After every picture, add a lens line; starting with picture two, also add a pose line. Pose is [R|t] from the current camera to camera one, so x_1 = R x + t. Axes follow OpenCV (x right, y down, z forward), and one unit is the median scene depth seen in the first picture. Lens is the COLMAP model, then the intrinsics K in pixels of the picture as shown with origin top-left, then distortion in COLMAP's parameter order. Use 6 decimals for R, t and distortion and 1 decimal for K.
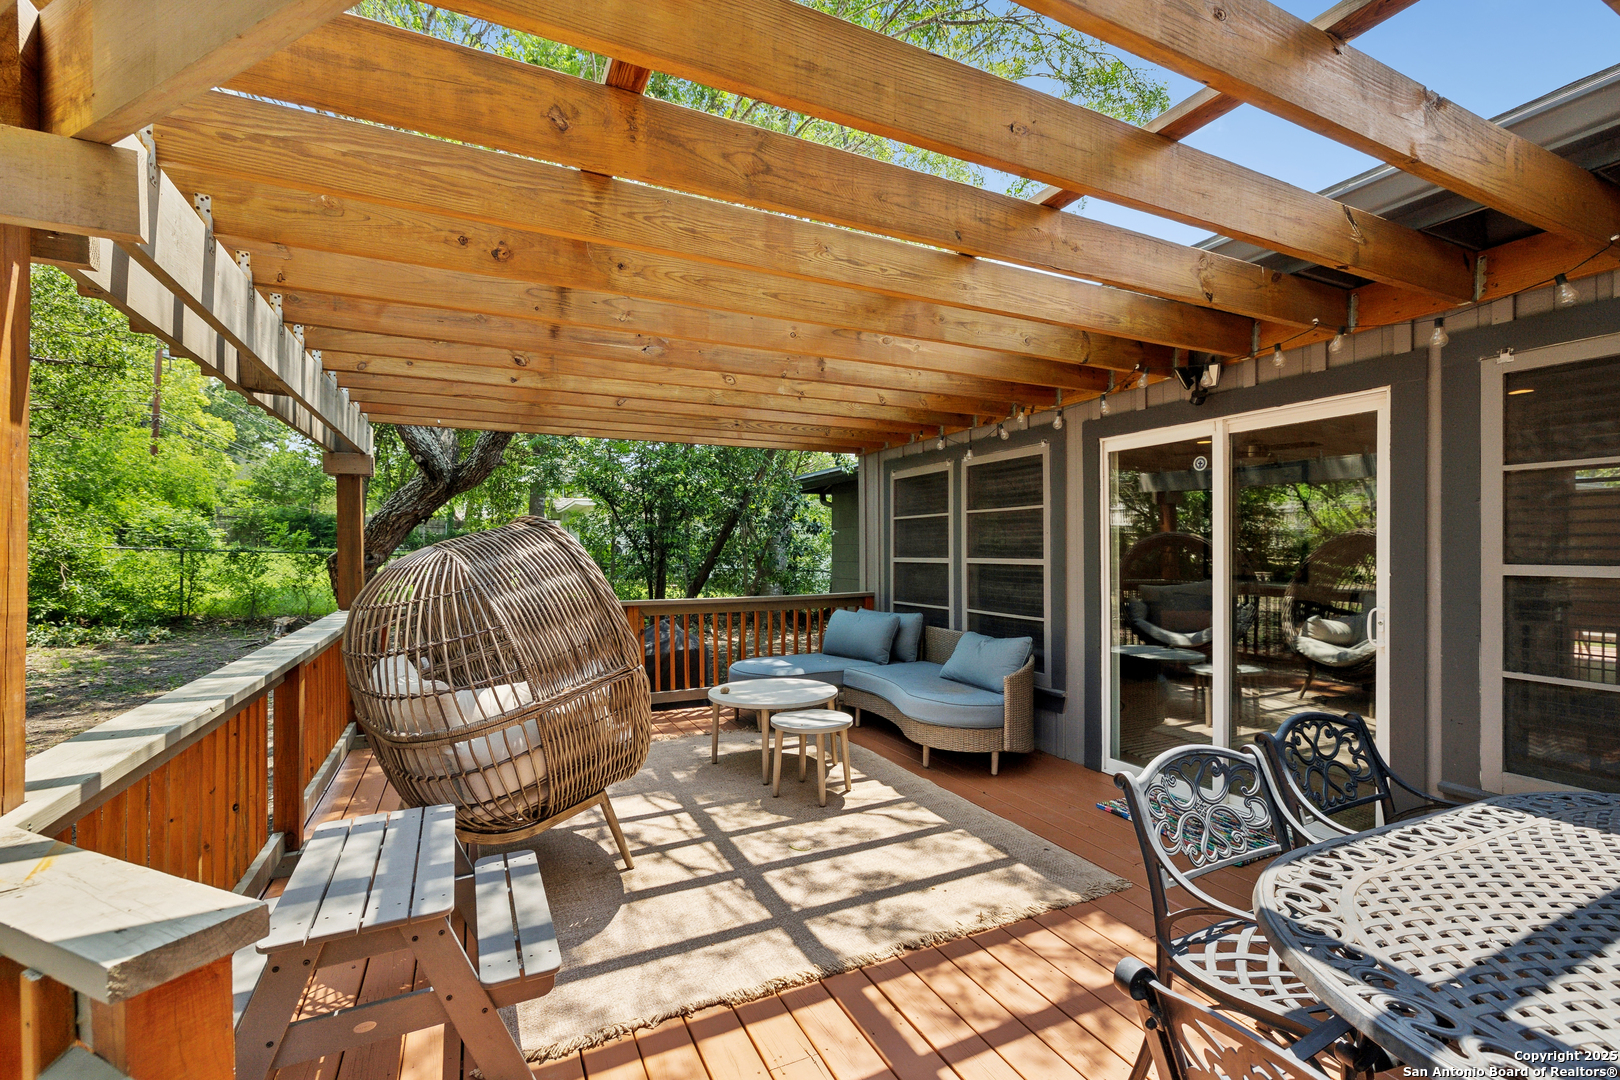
lens RADIAL K [[696.8, 0, 817.2], [0, 696.8, 543.4], [0, 0, 1]] dist [0.002094, -0.000025]
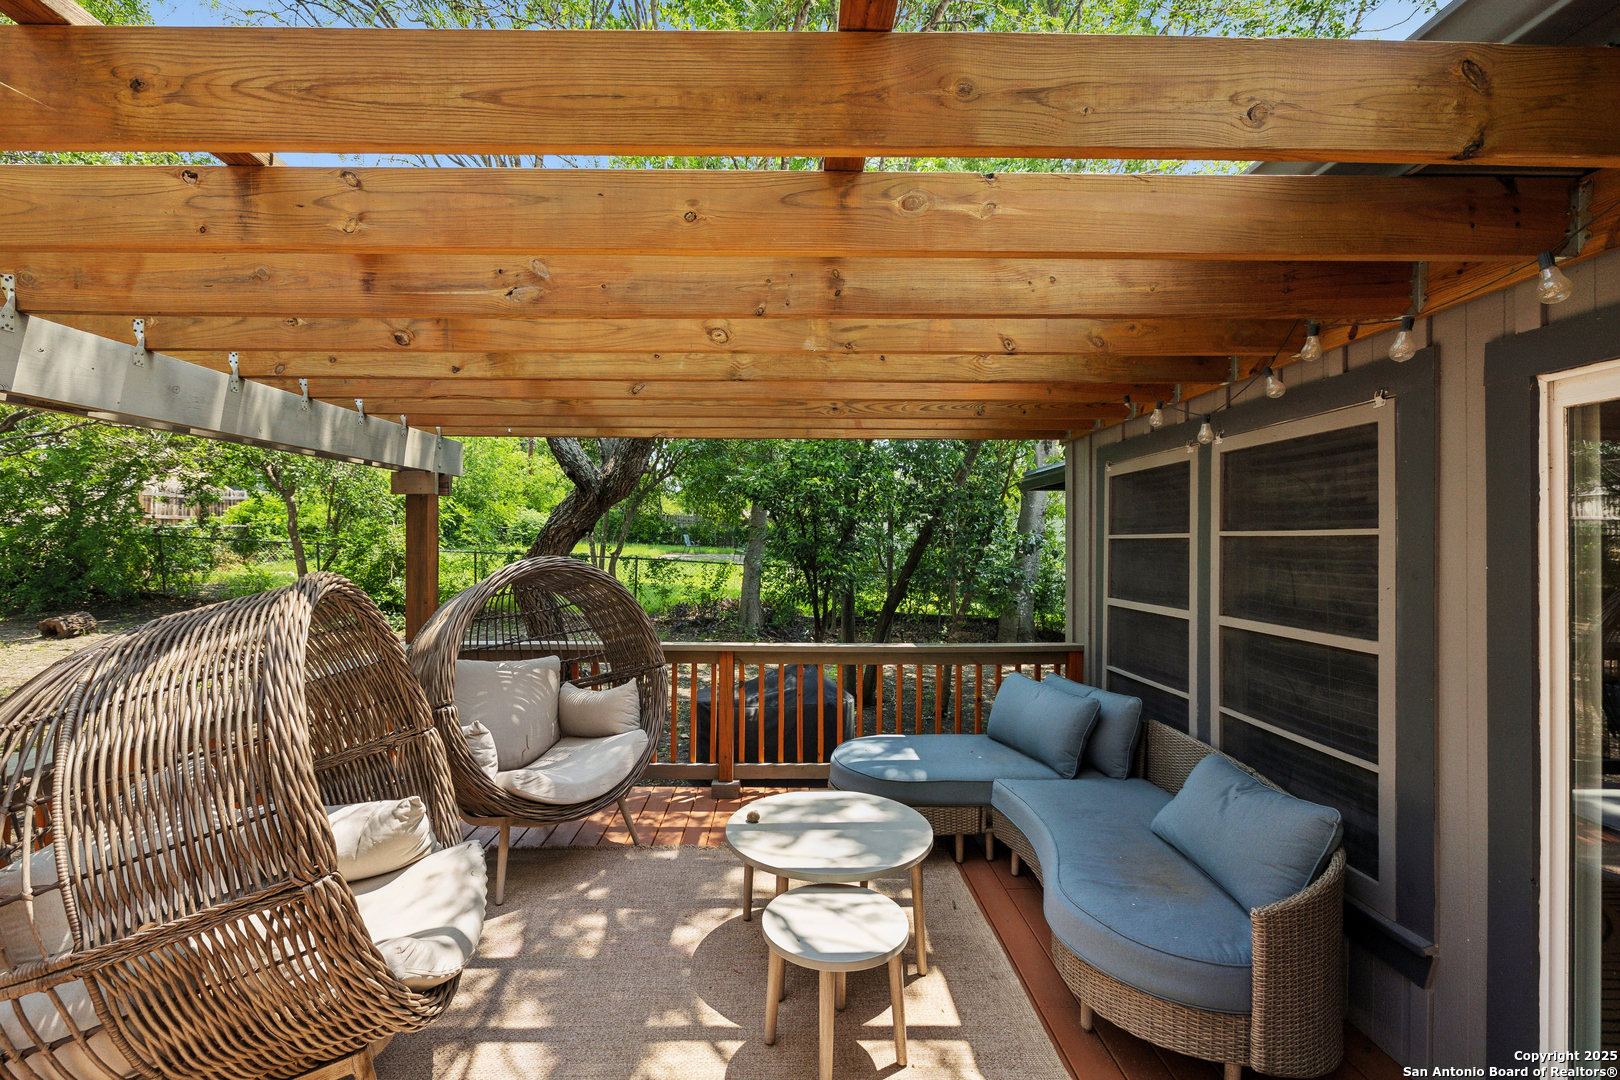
lens RADIAL K [[696.8, 0, 794.8], [0, 696.8, 538.6], [0, 0, 1]] dist [0.002094, -0.000025]
pose [[0.902676, 0.006014, -0.430279, 0.167206], [-0.004178, 0.999978, 0.005212, -0.048681], [0.430301, -0.002907, 0.902681, 0.391965]]
